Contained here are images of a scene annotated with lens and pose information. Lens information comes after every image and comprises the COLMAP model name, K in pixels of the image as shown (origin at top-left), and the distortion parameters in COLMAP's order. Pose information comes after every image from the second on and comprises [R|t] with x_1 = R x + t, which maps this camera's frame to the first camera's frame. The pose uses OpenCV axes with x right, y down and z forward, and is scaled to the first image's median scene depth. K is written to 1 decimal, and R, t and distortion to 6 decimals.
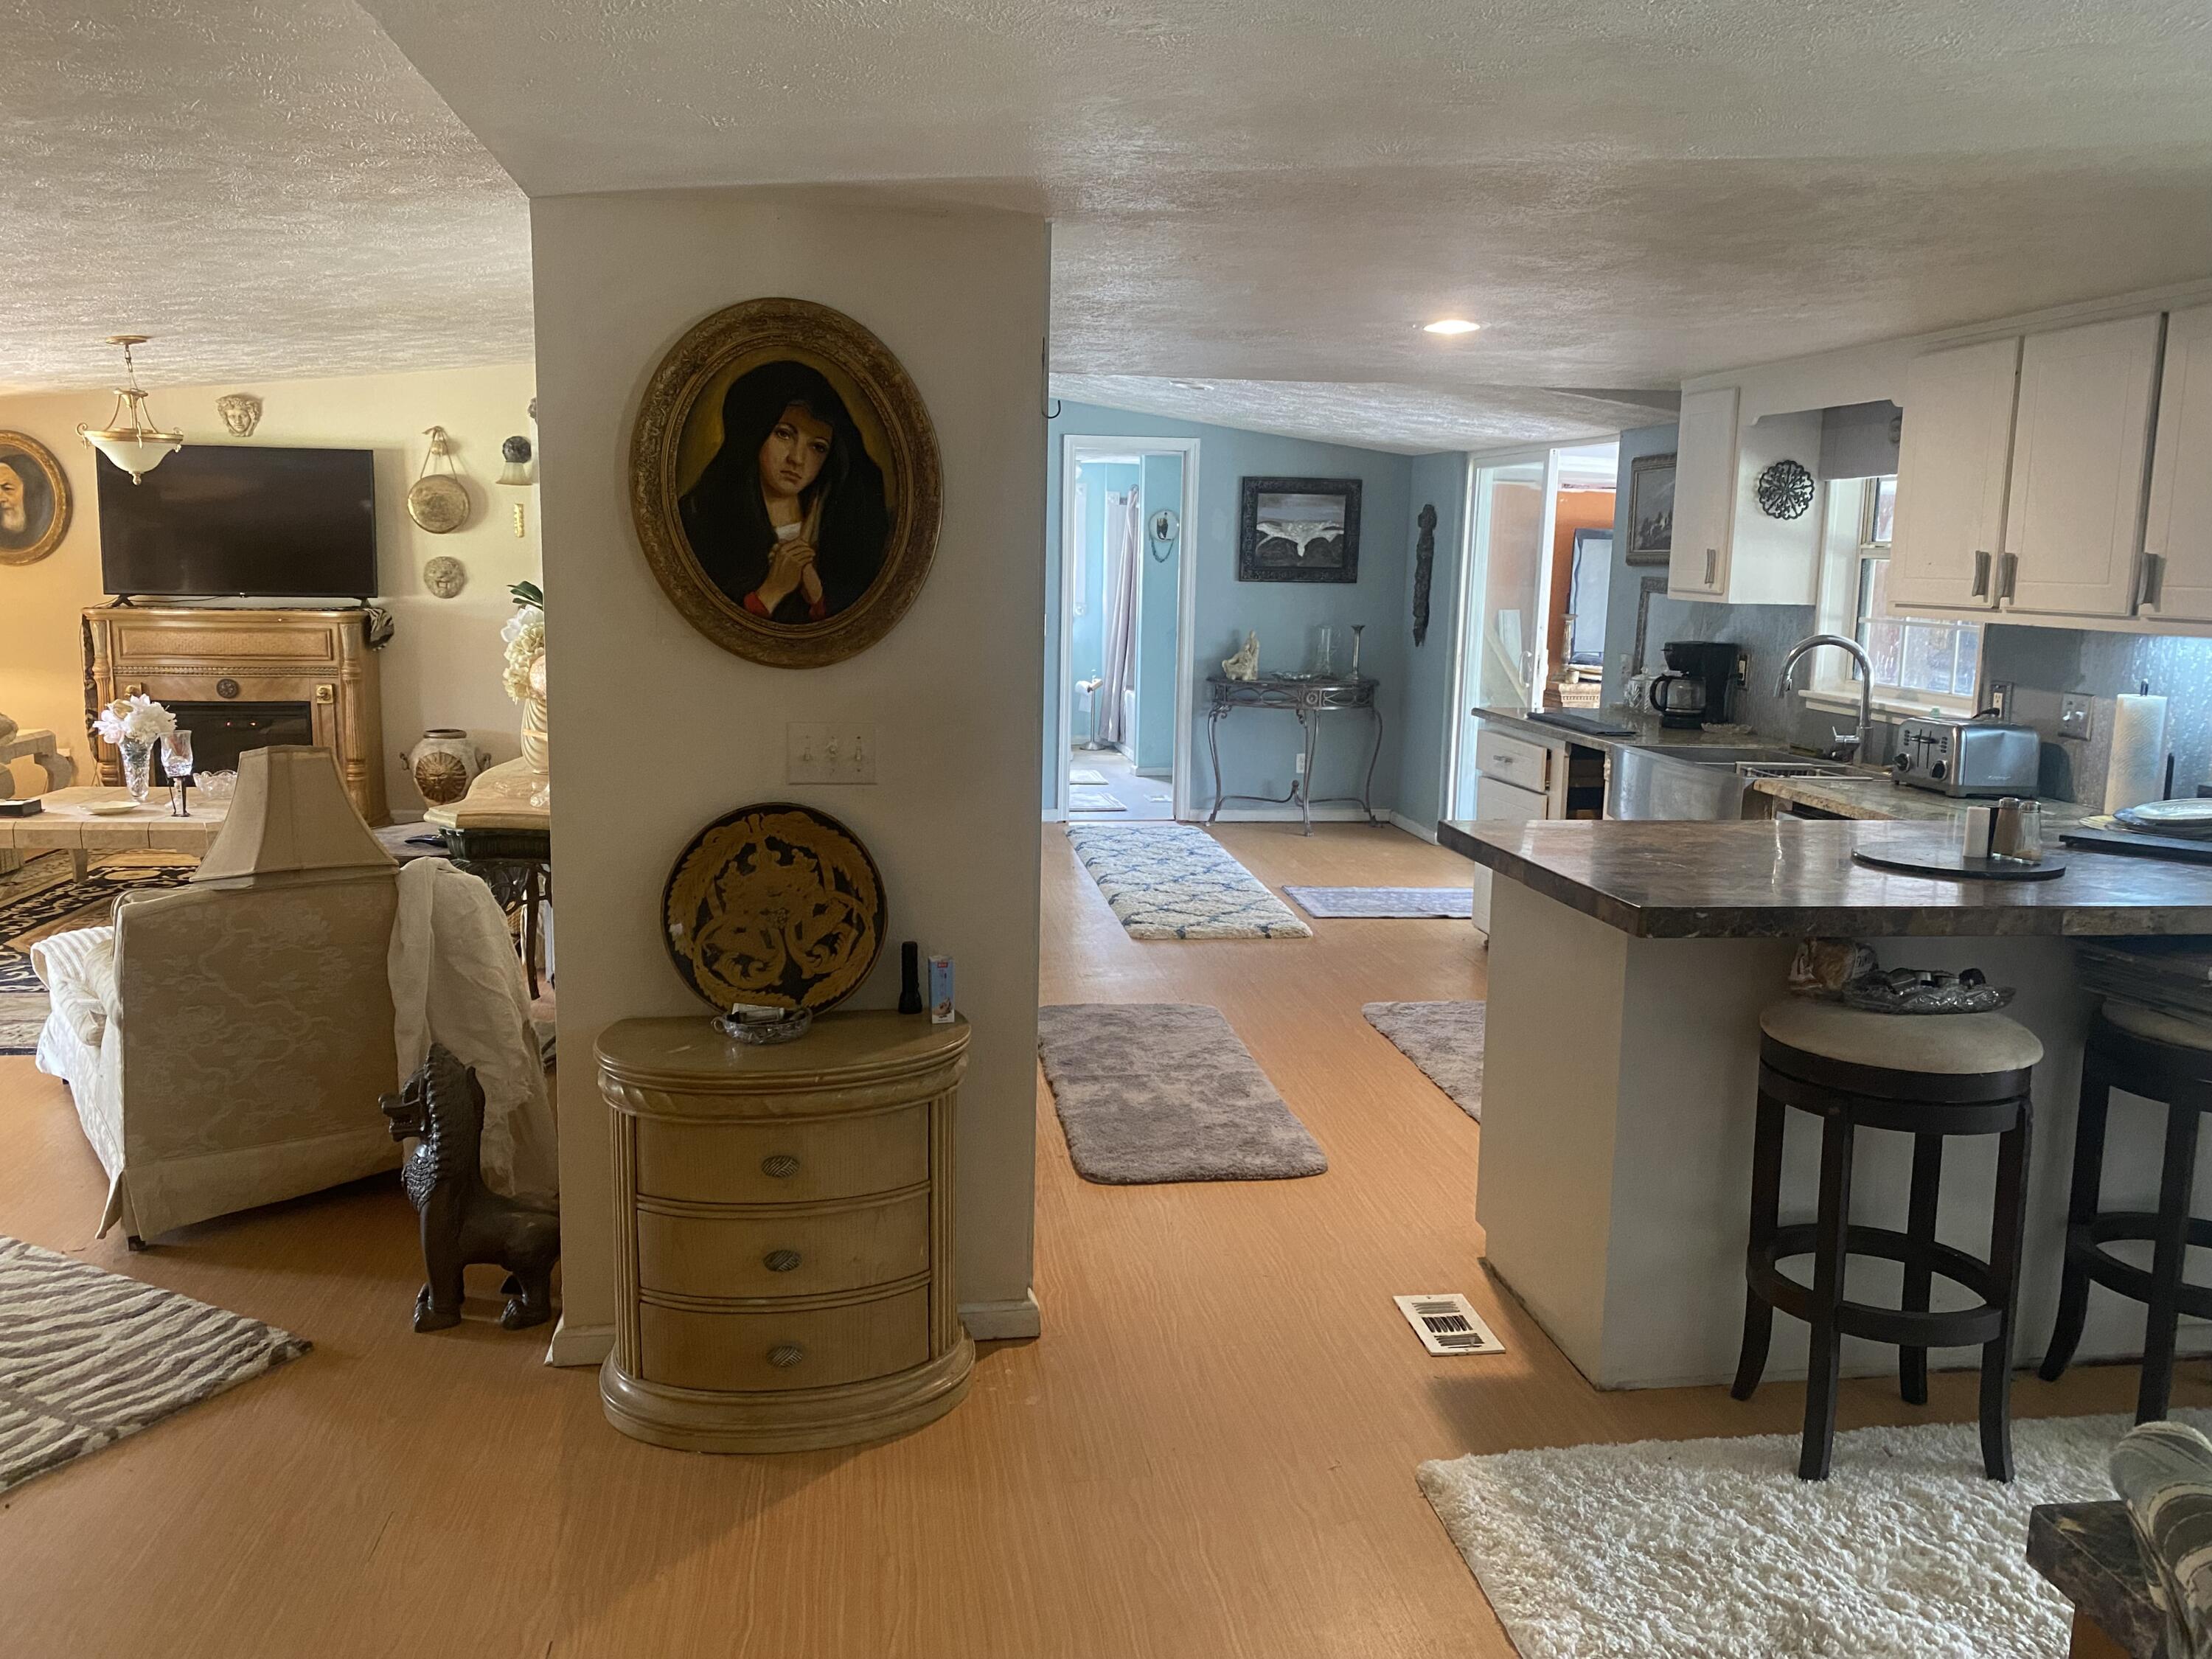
lens RADIAL K [[1674.7, 0, 1106.0], [0, 1674.7, 829.5], [0, 0, 1]] dist [0.003836, -0.001301]
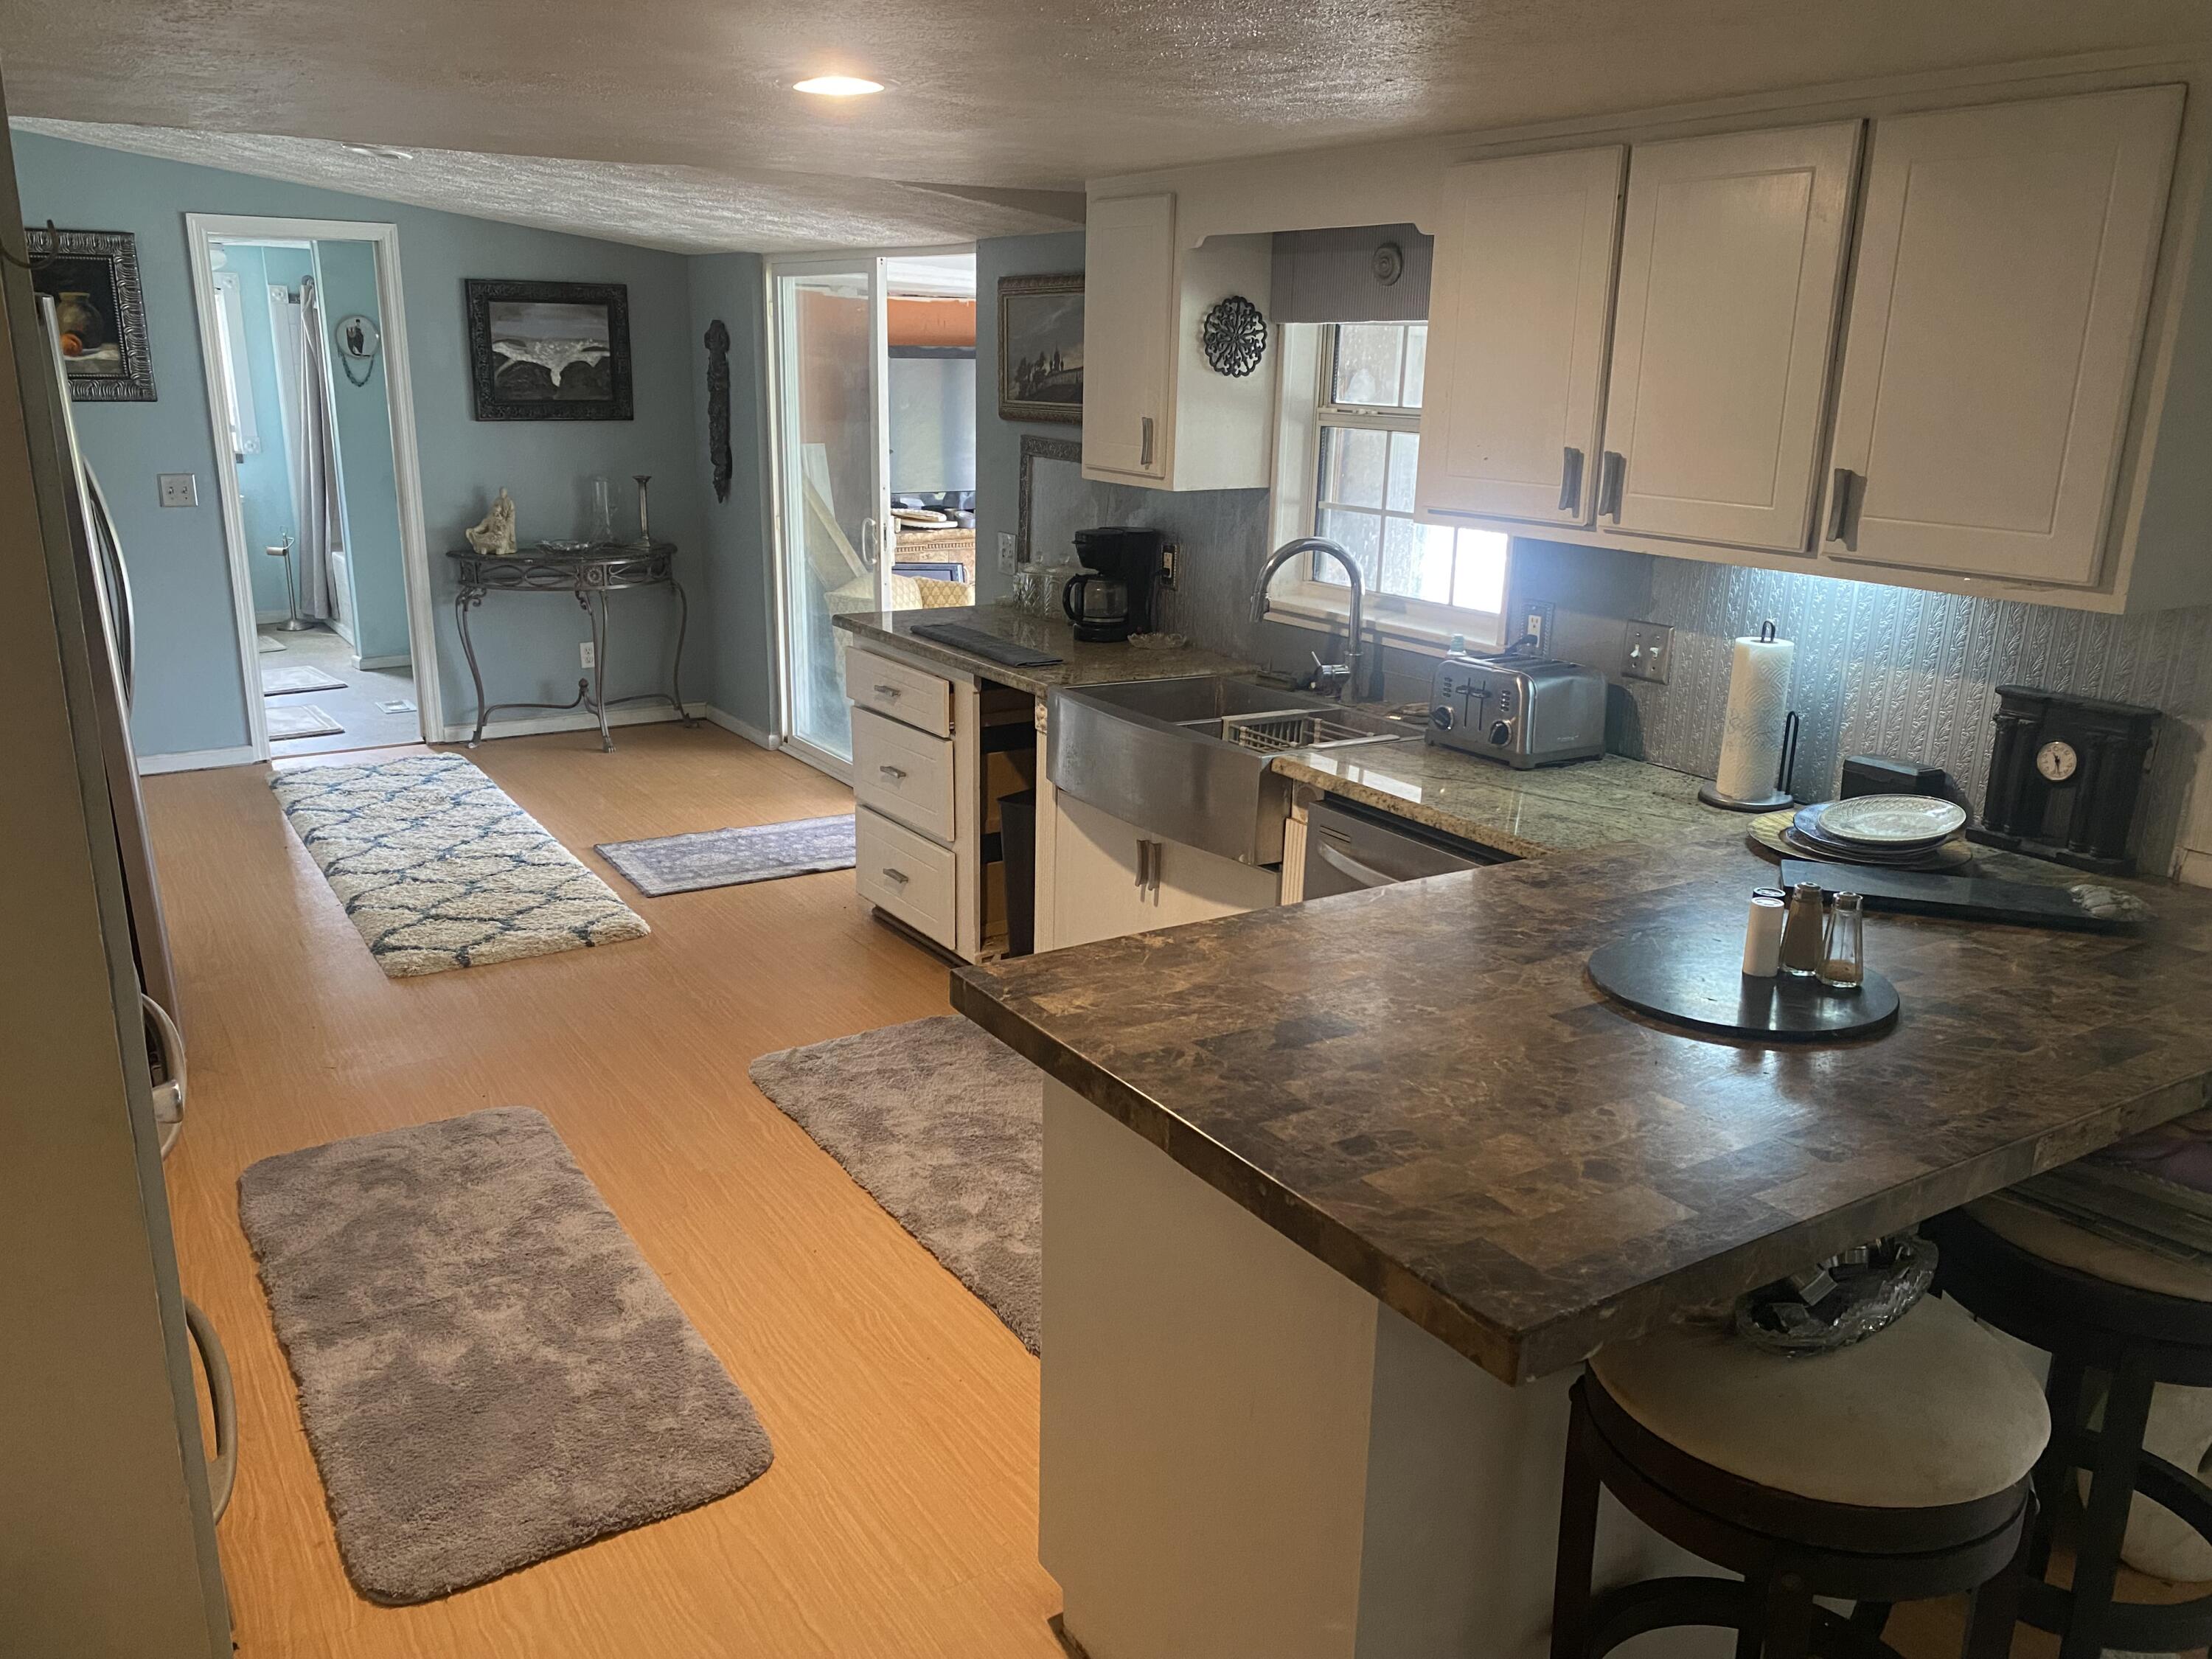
lens RADIAL K [[1649.7, 0, 1040.3], [0, 1649.7, 831.9], [0, 0, 1]] dist [0.112992, -0.162908]
pose [[0.917871, -0.114467, 0.380013, 0.006254], [0.064869, 0.987898, 0.140891, -0.077595], [-0.391541, -0.104669, 0.914188, 0.264098]]
